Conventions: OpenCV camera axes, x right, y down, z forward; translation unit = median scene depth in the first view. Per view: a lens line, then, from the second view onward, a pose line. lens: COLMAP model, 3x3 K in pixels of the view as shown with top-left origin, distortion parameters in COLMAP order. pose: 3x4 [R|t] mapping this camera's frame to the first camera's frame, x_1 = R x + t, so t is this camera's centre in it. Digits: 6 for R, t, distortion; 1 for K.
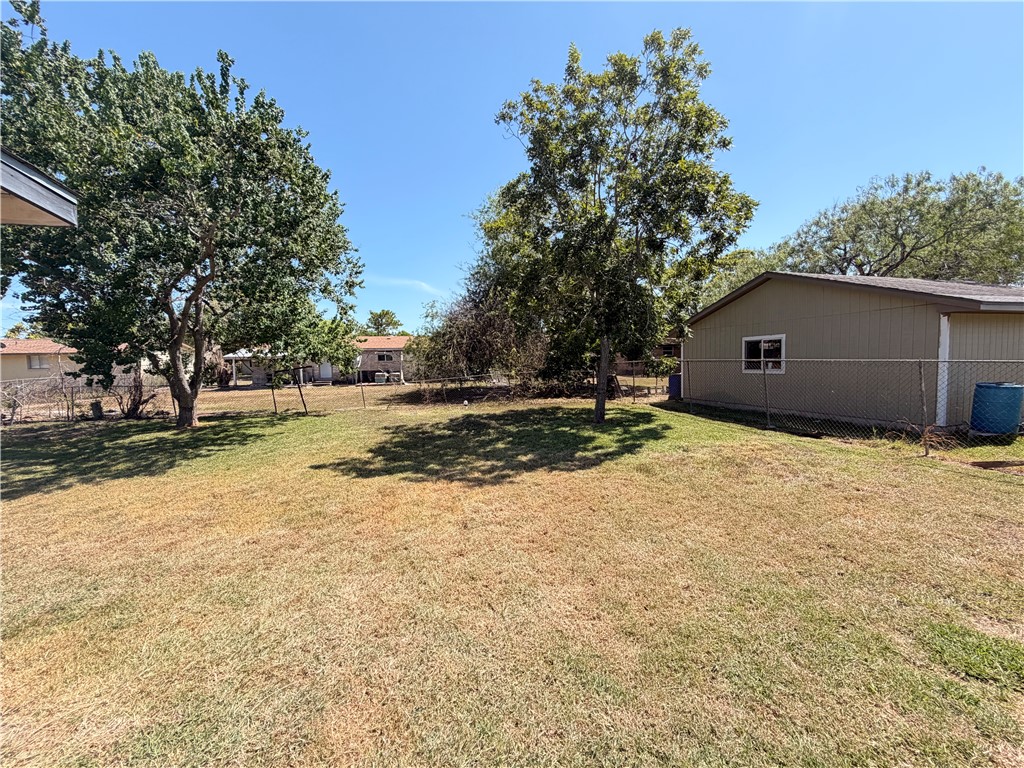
lens RADIAL K [[408.4, 0, 508.4], [0, 408.4, 385.5], [0, 0, 1]] dist [0.000255, 0.000039]
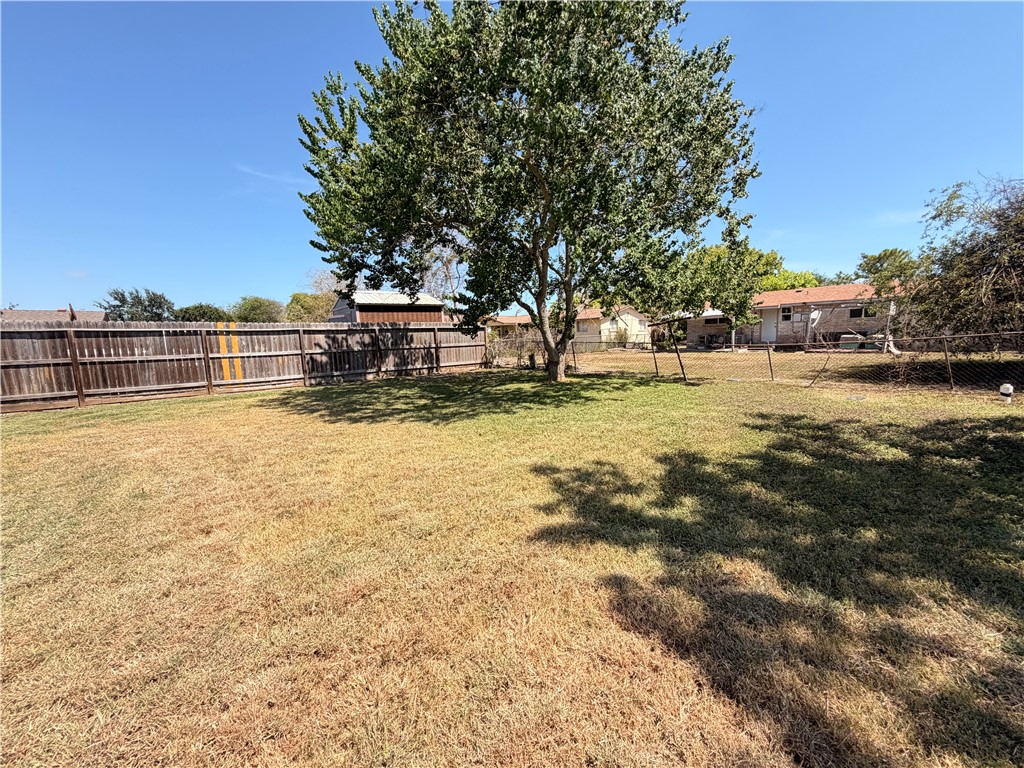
lens RADIAL K [[408.4, 0, 508.4], [0, 408.4, 385.5], [0, 0, 1]] dist [0.000255, 0.000039]
pose [[0.500452, 0.103117, -0.859601, -0.000530], [-0.036524, 0.994512, 0.098036, 0.015830], [0.864993, -0.017666, 0.501472, 0.335100]]
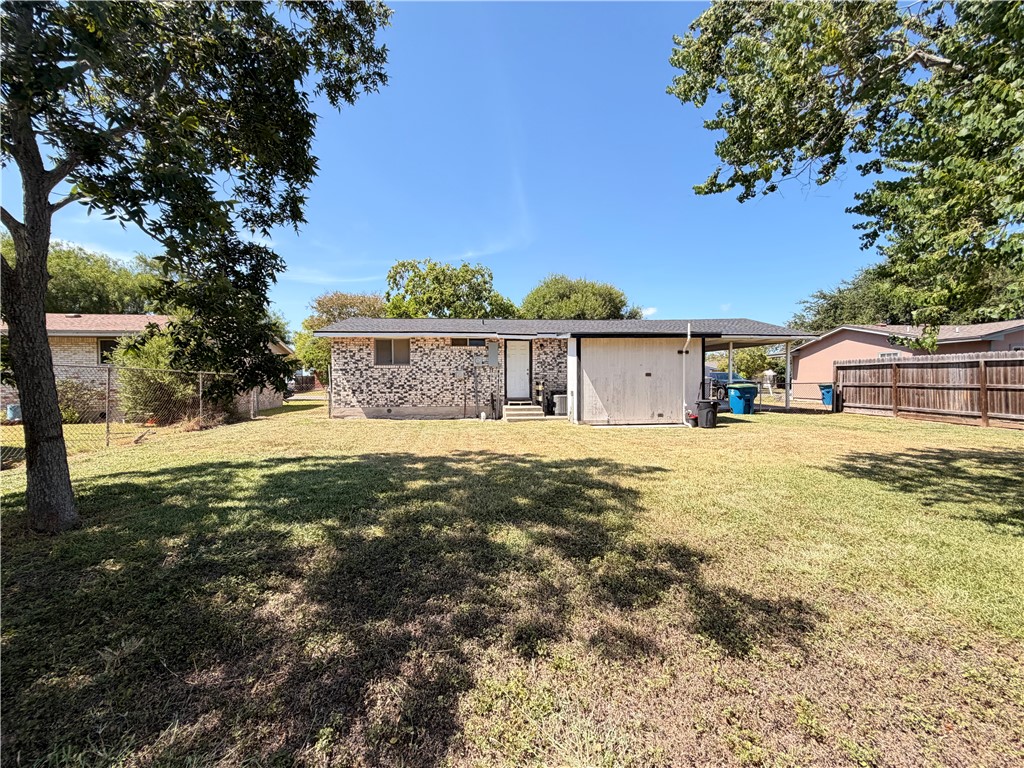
lens RADIAL K [[408.4, 0, 508.4], [0, 408.4, 385.5], [0, 0, 1]] dist [0.000255, 0.000039]
pose [[-0.992688, 0.019423, 0.119140, -0.175894], [0.029118, 0.996354, 0.080189, -0.036598], [-0.117148, 0.083072, -0.989634, 1.136610]]
